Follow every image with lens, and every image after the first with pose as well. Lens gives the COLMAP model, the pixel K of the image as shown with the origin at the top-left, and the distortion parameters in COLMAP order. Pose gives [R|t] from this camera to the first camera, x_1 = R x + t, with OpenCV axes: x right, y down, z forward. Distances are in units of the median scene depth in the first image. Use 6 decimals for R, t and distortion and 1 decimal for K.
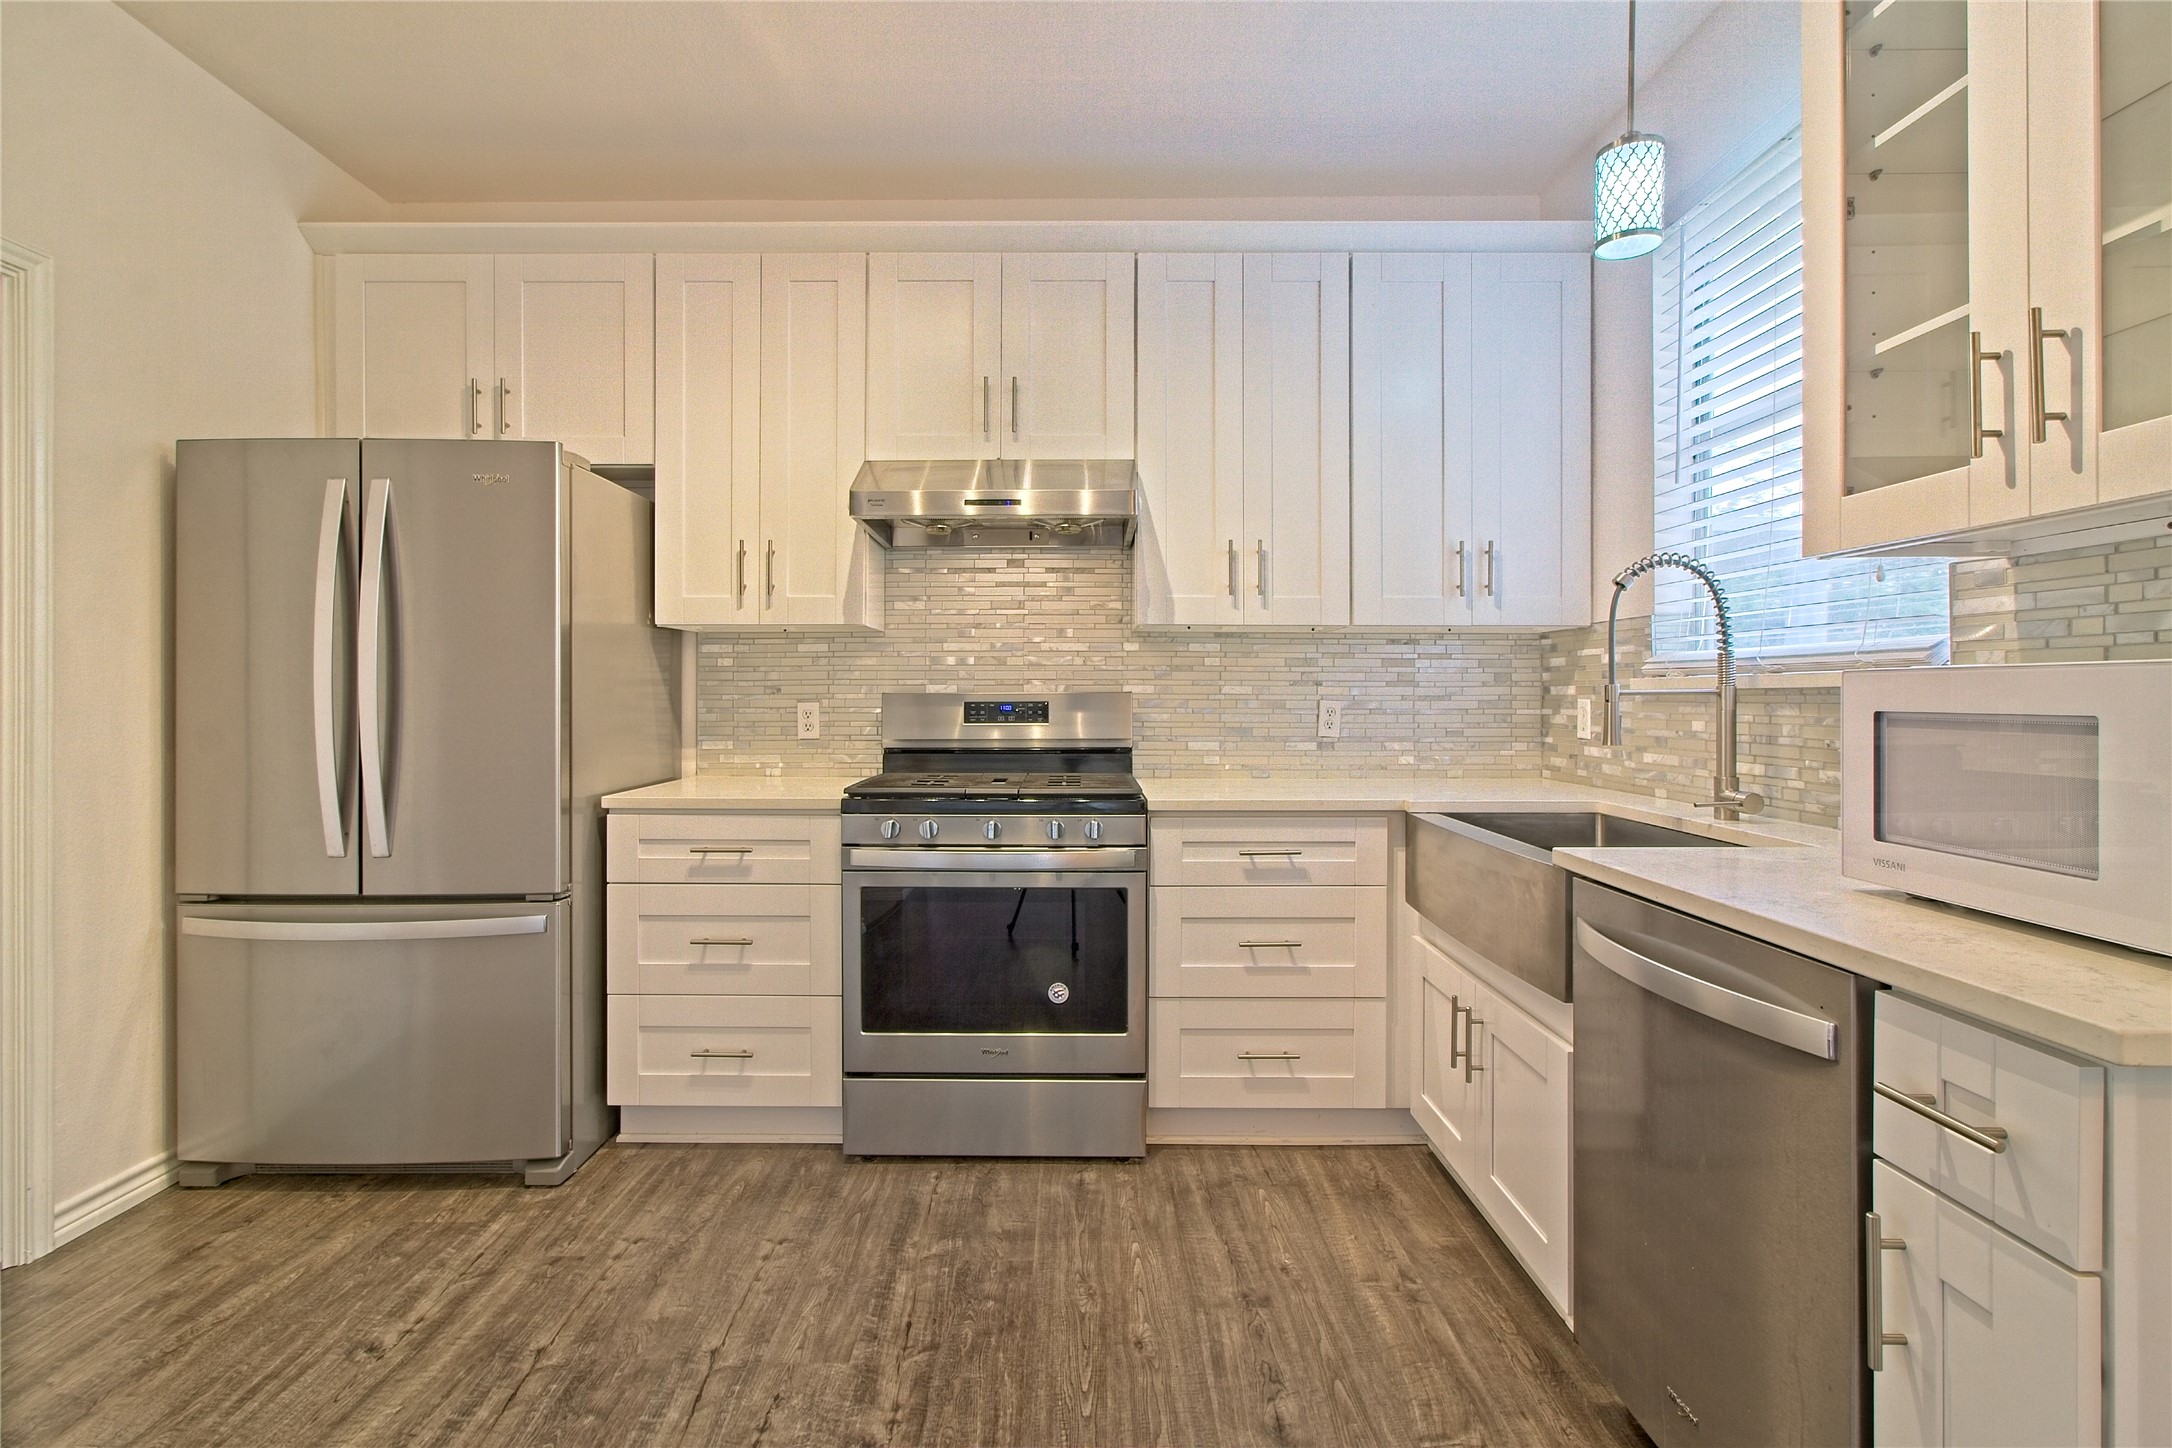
lens RADIAL K [[1001.6, 0, 1079.2], [0, 1001.6, 707.4], [0, 0, 1]] dist [0.001682, 0.002057]
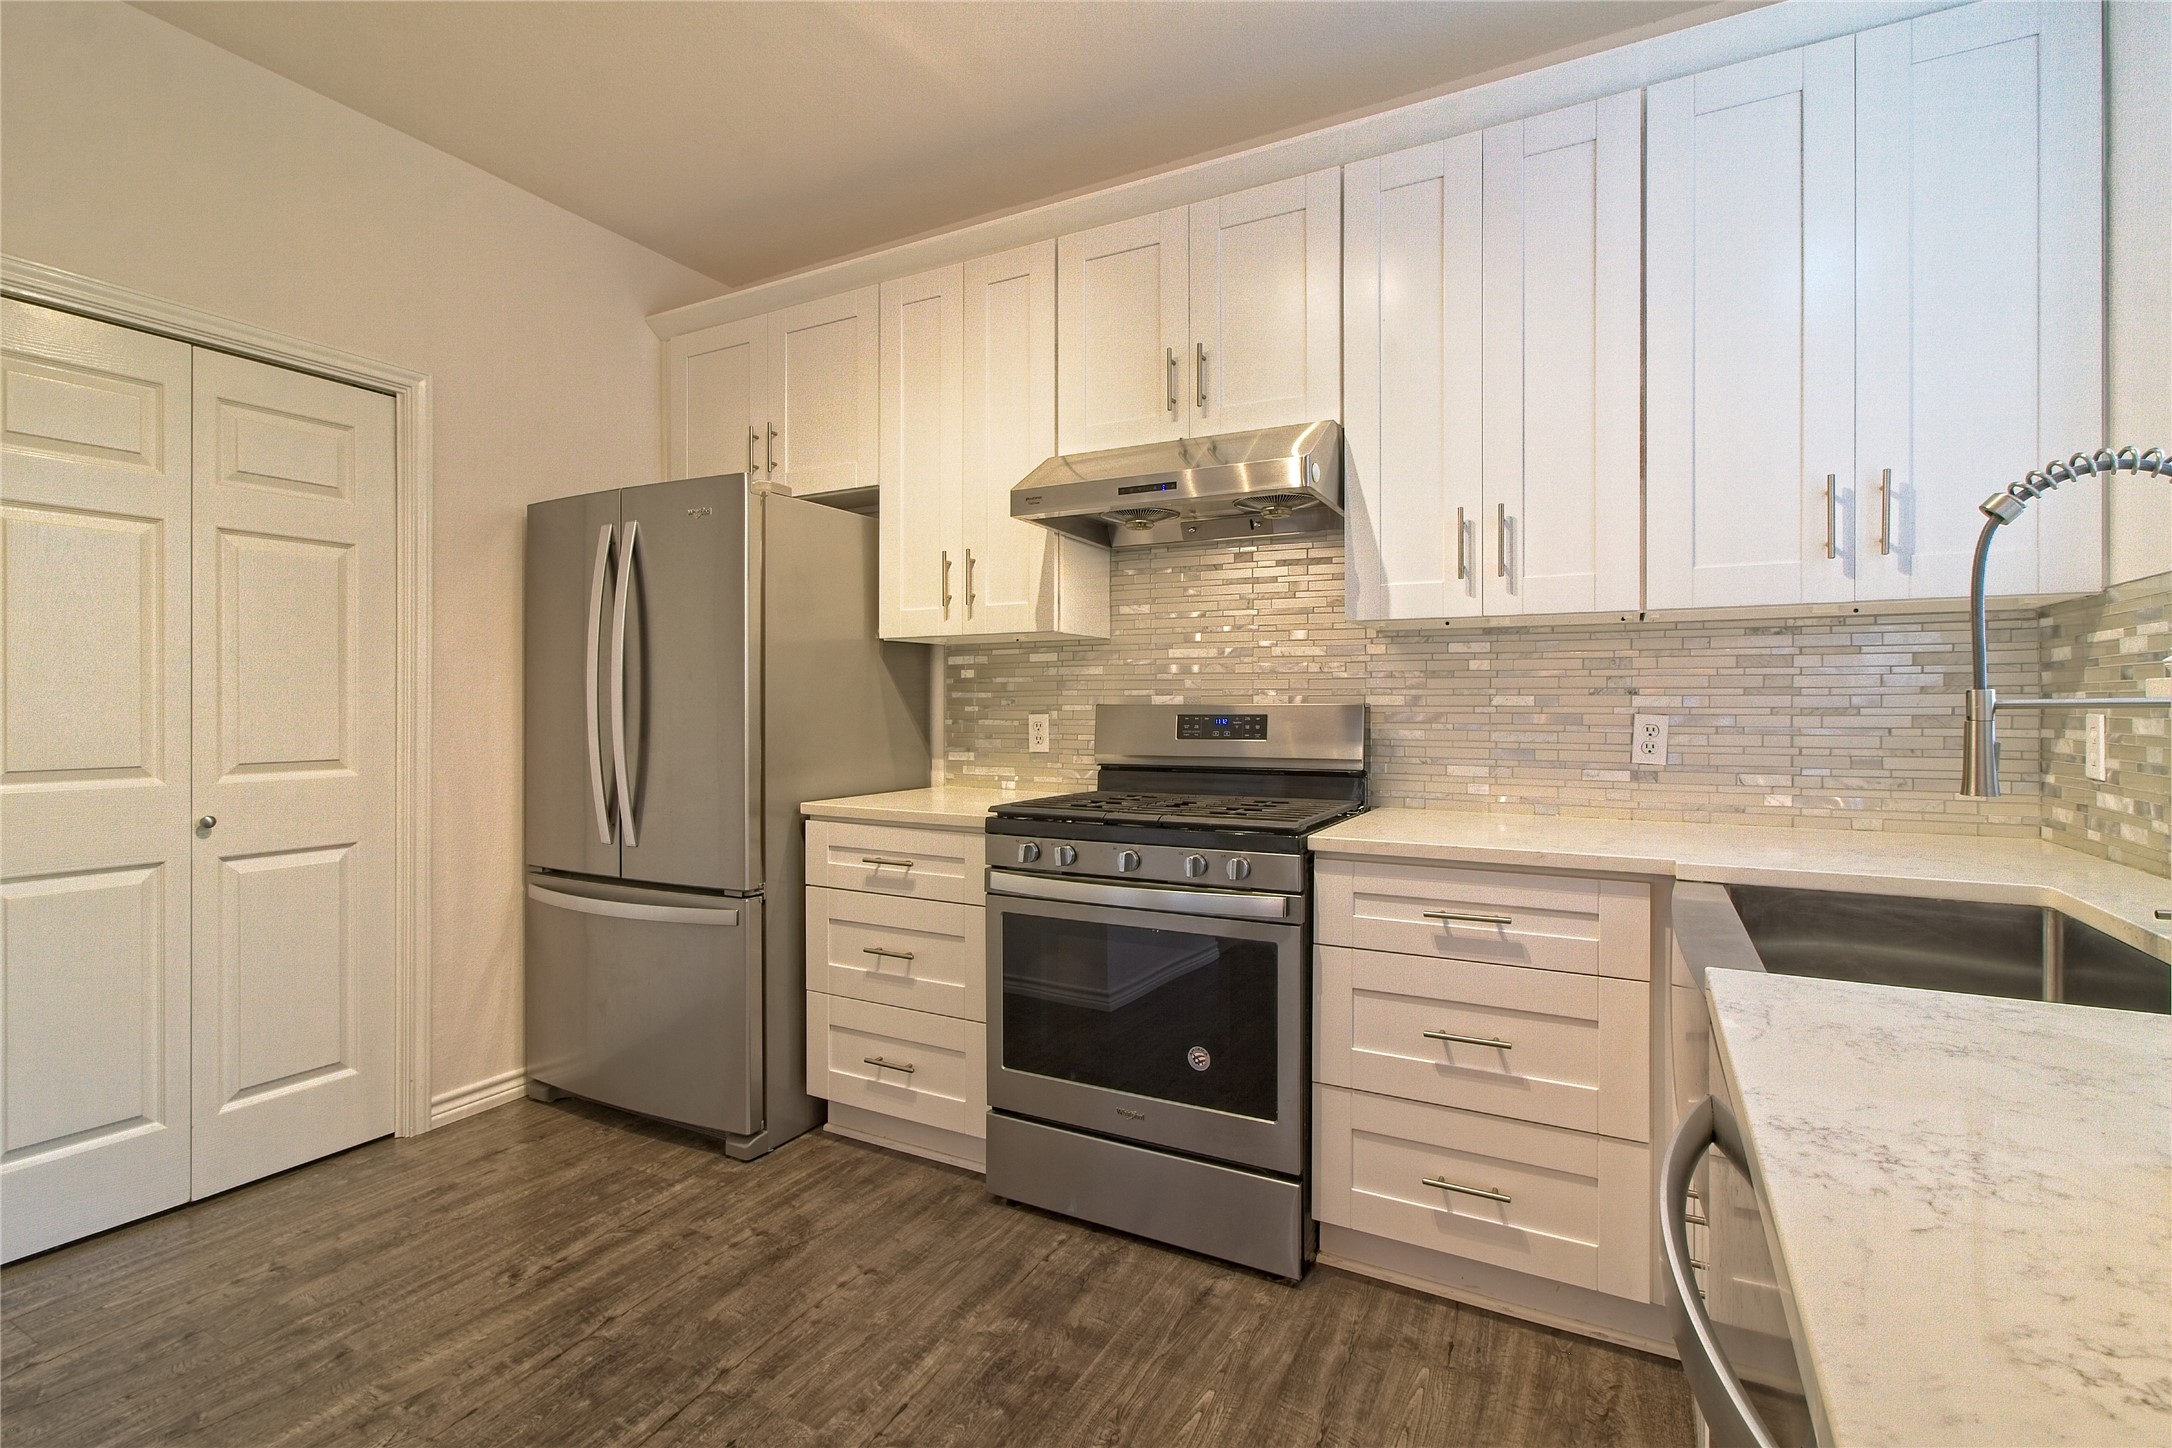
lens RADIAL K [[1001.6, 0, 1087.0], [0, 1001.6, 715.7], [0, 0, 1]] dist [0.001682, 0.002057]
pose [[0.882373, 0.004152, -0.470532, 0.287006], [-0.005791, 0.999981, -0.002035, -0.002722], [0.470515, 0.004521, 0.882381, 0.203184]]
